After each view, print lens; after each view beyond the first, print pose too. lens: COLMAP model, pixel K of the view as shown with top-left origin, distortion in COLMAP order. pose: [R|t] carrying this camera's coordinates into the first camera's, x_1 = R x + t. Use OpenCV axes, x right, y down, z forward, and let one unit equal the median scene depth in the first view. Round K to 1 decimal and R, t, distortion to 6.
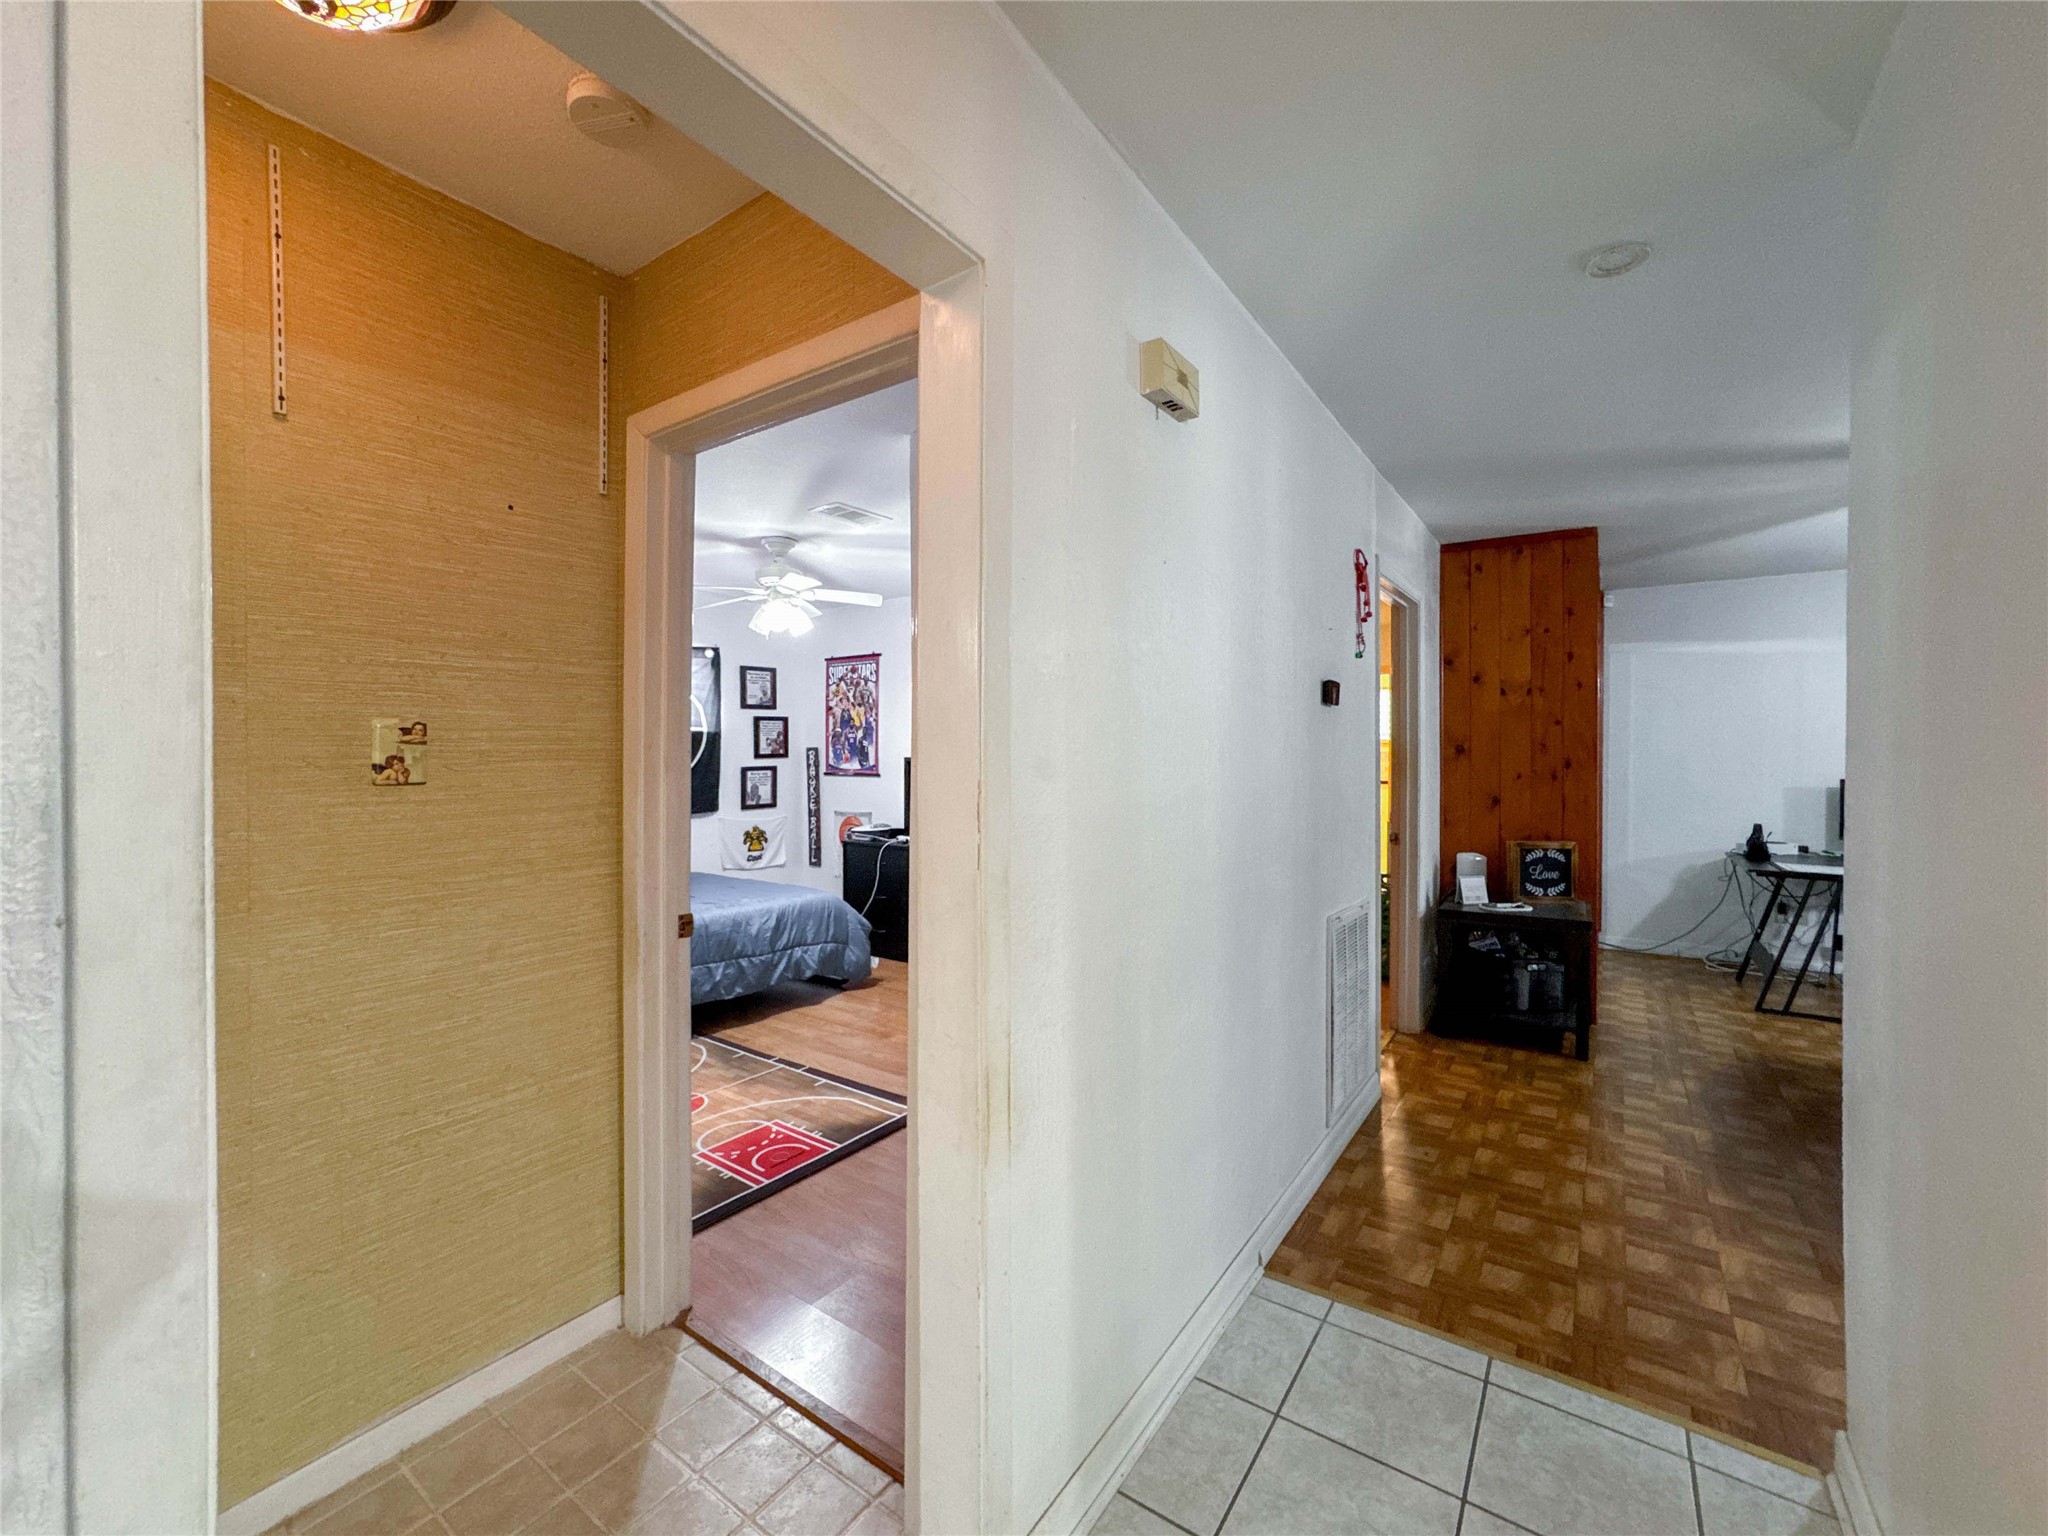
lens RADIAL K [[827.6, 0, 1005.4], [0, 827.6, 766.5], [0, 0, 1]] dist [-0.026621, 0.006133]
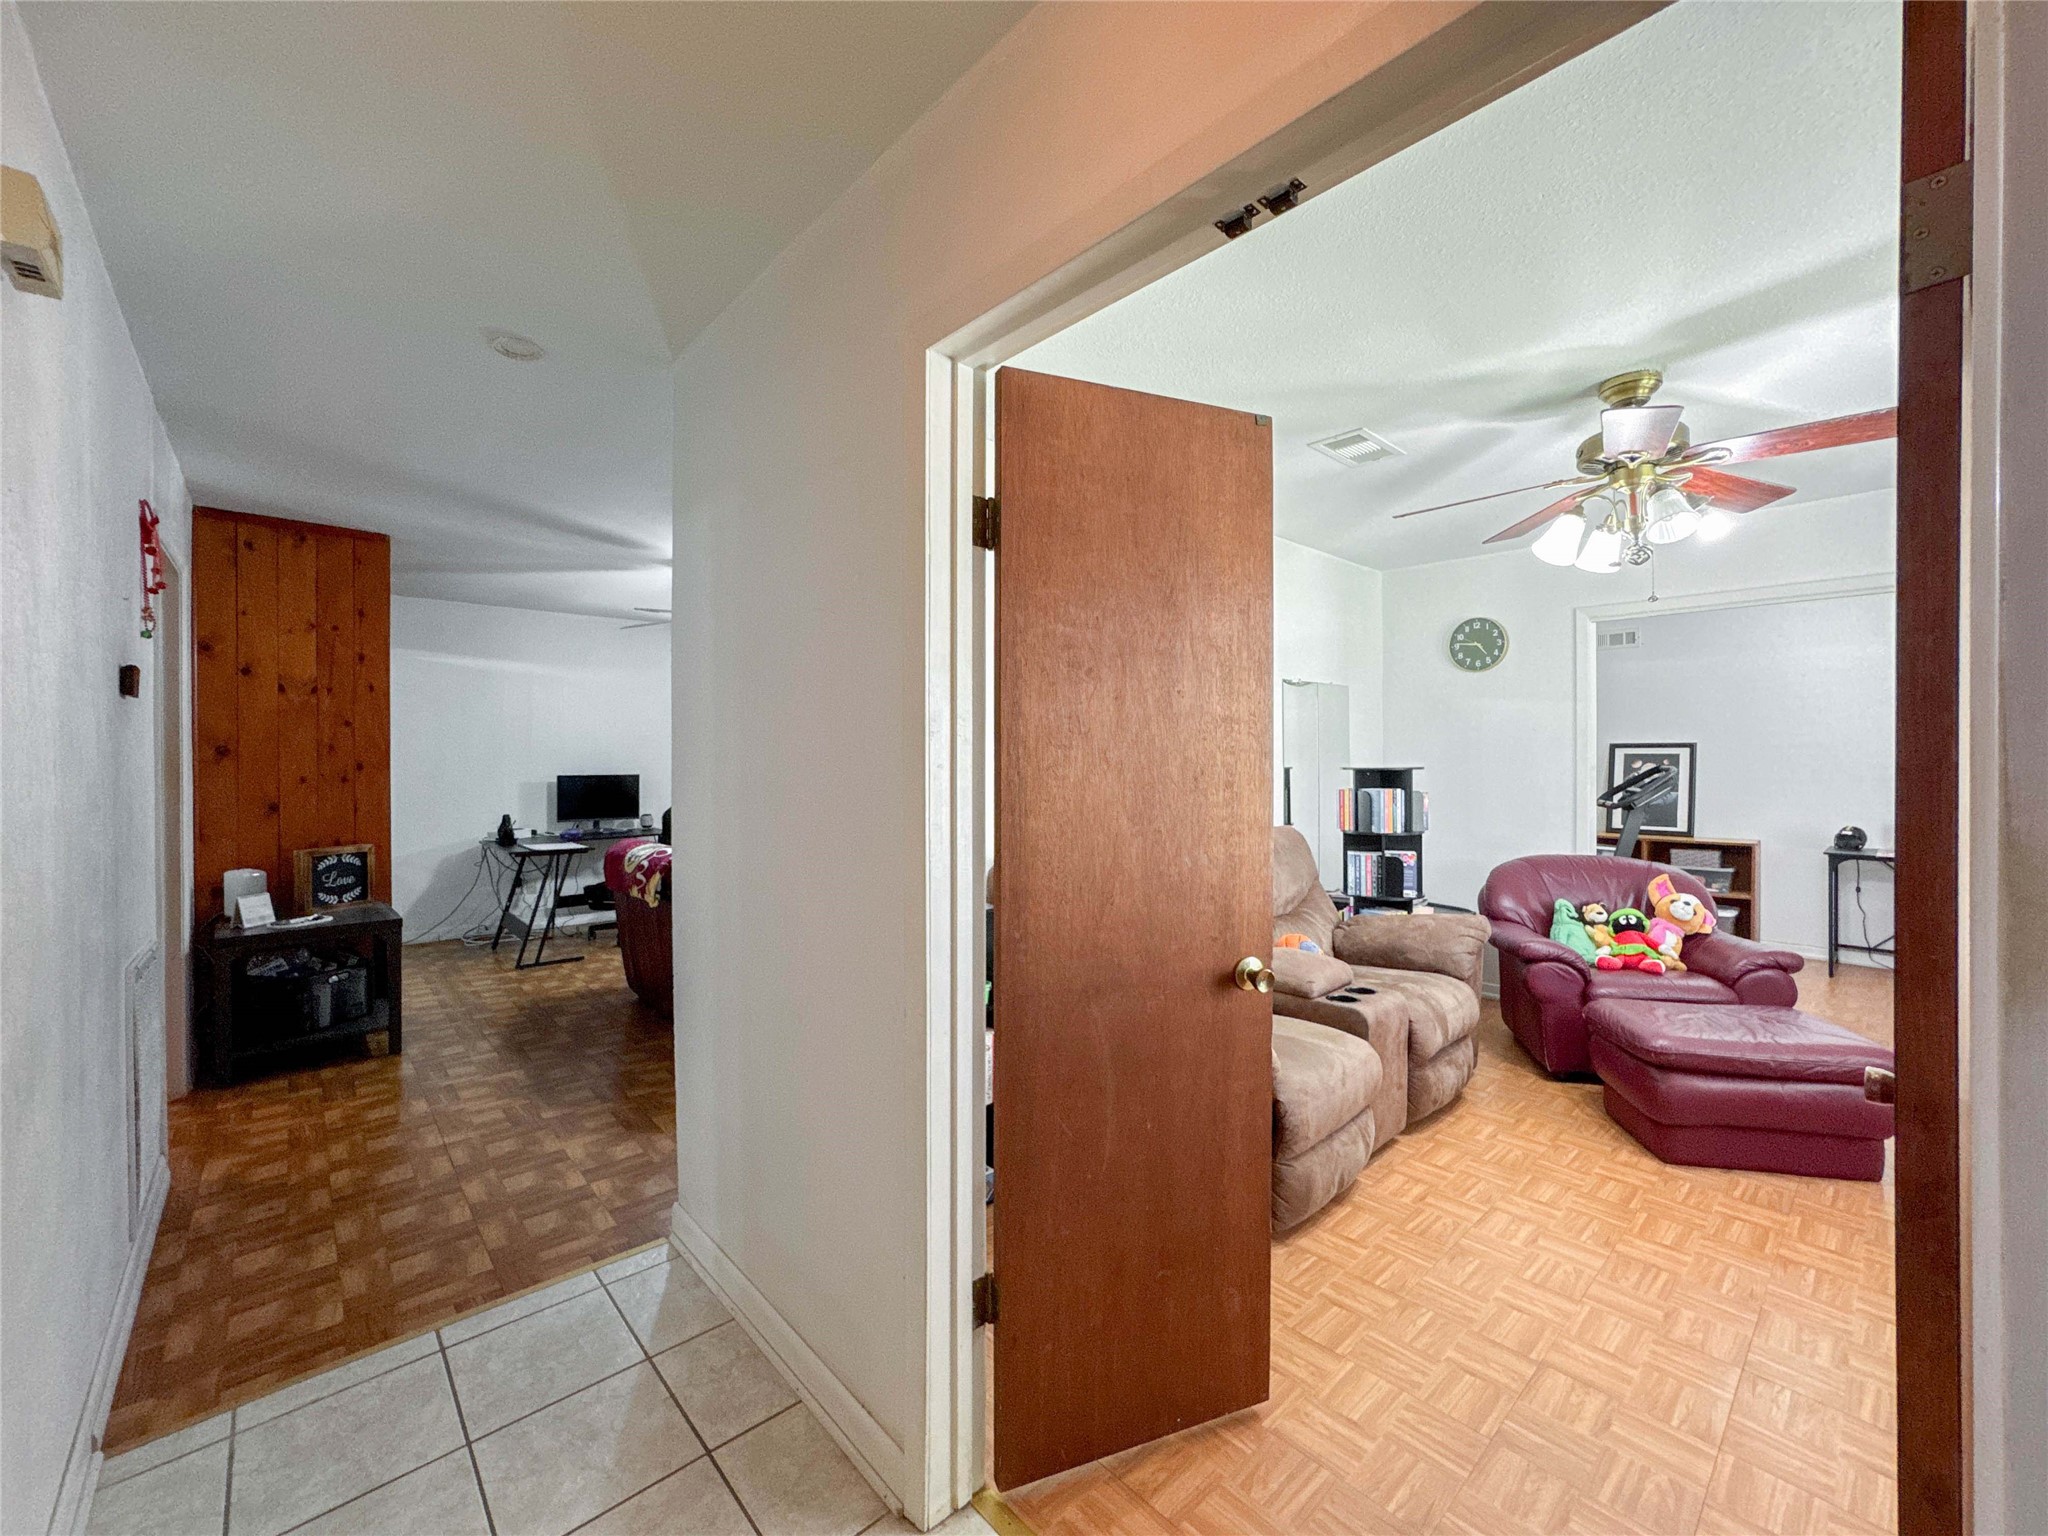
lens RADIAL K [[827.6, 0, 1034.6], [0, 827.6, 763.6], [0, 0, 1]] dist [-0.026621, 0.006133]
pose [[0.186233, -0.008505, 0.982469, -0.147555], [0.009250, 0.999933, 0.006903, -0.006699], [-0.982462, 0.007803, 0.186299, 0.013715]]
